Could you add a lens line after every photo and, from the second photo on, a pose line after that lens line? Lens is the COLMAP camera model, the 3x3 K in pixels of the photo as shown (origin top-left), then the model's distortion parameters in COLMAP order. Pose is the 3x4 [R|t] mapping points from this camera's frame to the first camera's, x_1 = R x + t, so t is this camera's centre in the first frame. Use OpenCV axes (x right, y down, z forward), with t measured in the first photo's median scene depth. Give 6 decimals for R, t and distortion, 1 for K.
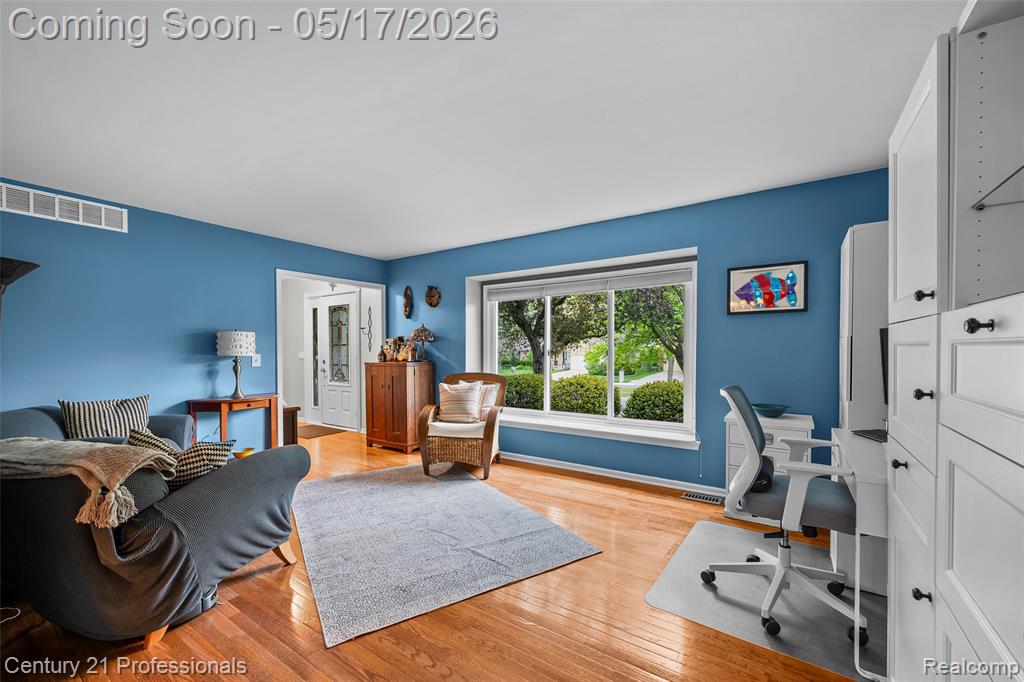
lens RADIAL K [[408.9, 0, 506.3], [0, 408.9, 356.5], [0, 0, 1]] dist [0.000574, -0.000563]
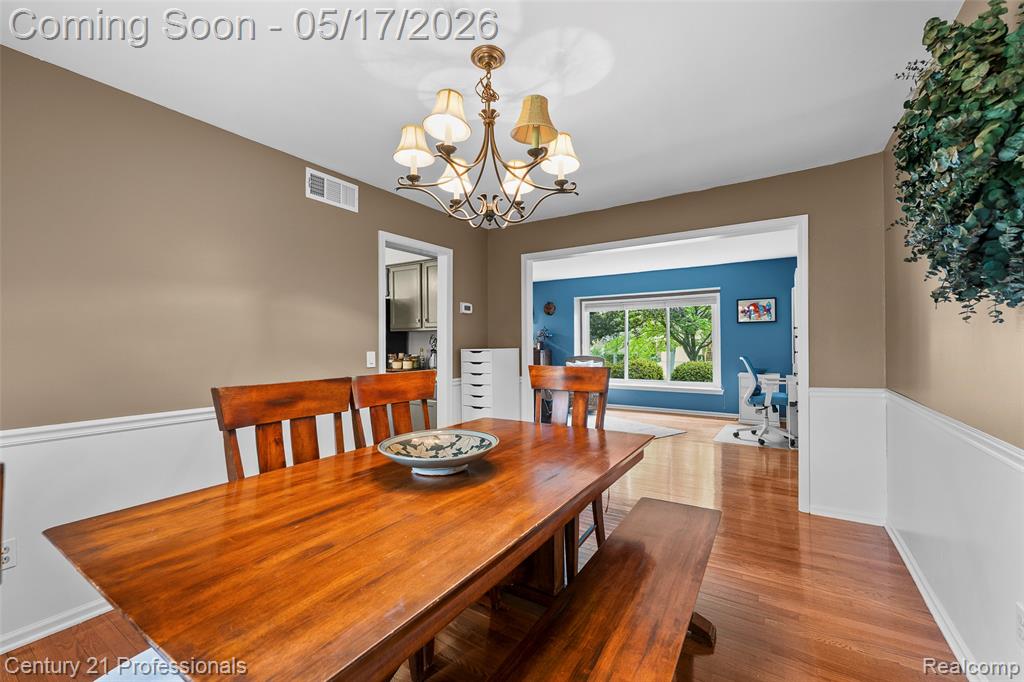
lens RADIAL K [[408.9, 0, 513.4], [0, 408.9, 336.9], [0, 0, 1]] dist [0.000574, -0.000563]
pose [[0.999606, -0.007842, 0.026957, -0.586822], [0.008518, 0.999650, -0.025045, 0.001583], [-0.026752, 0.025265, 0.999323, -0.930309]]
